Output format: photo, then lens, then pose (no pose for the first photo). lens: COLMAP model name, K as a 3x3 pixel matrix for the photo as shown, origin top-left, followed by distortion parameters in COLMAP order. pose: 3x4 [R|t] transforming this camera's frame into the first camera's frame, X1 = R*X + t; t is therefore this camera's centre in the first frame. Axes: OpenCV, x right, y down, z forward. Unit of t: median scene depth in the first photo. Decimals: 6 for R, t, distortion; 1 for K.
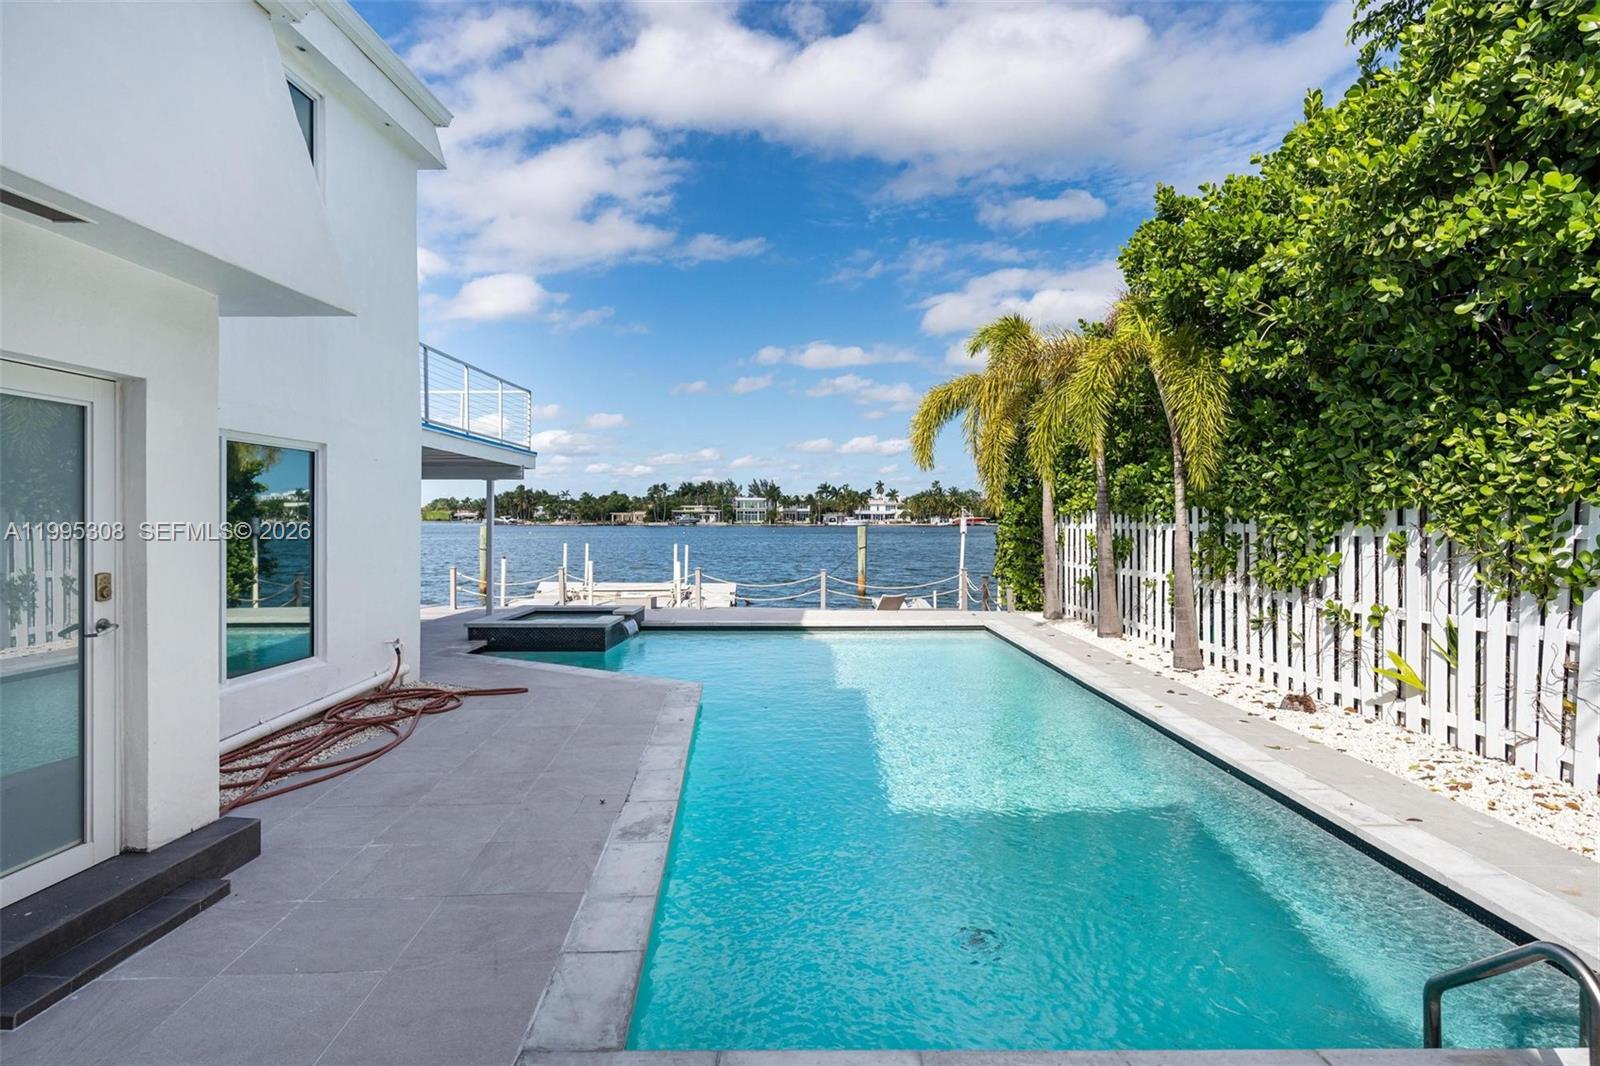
lens RADIAL K [[813.6, 0, 784.4], [0, 813.6, 524.8], [0, 0, 1]] dist [-0.009759, 0.001551]
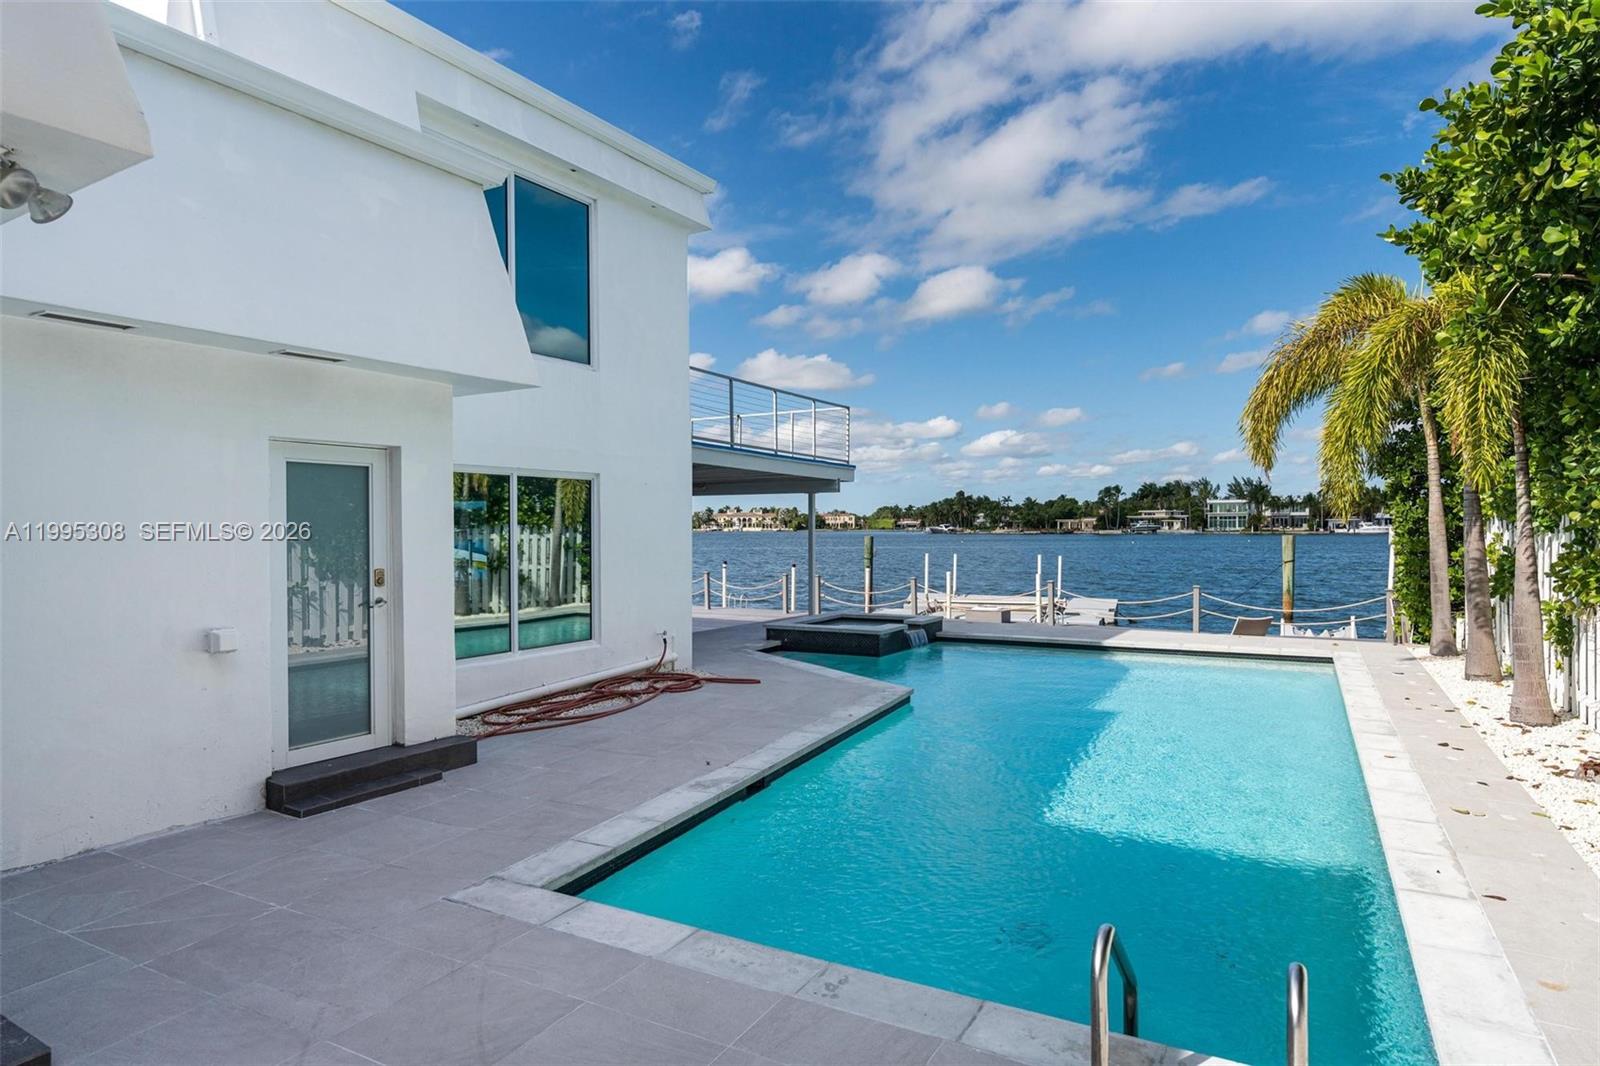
lens RADIAL K [[903.2, 0, 809.8], [0, 903.2, 538.6], [0, 0, 1]] dist [-0.009652, 0.001286]
pose [[0.875666, -0.001054, -0.482917, 0.125649], [0.004024, 0.999979, 0.005115, -0.001076], [0.482901, -0.006423, 0.875651, -0.026226]]
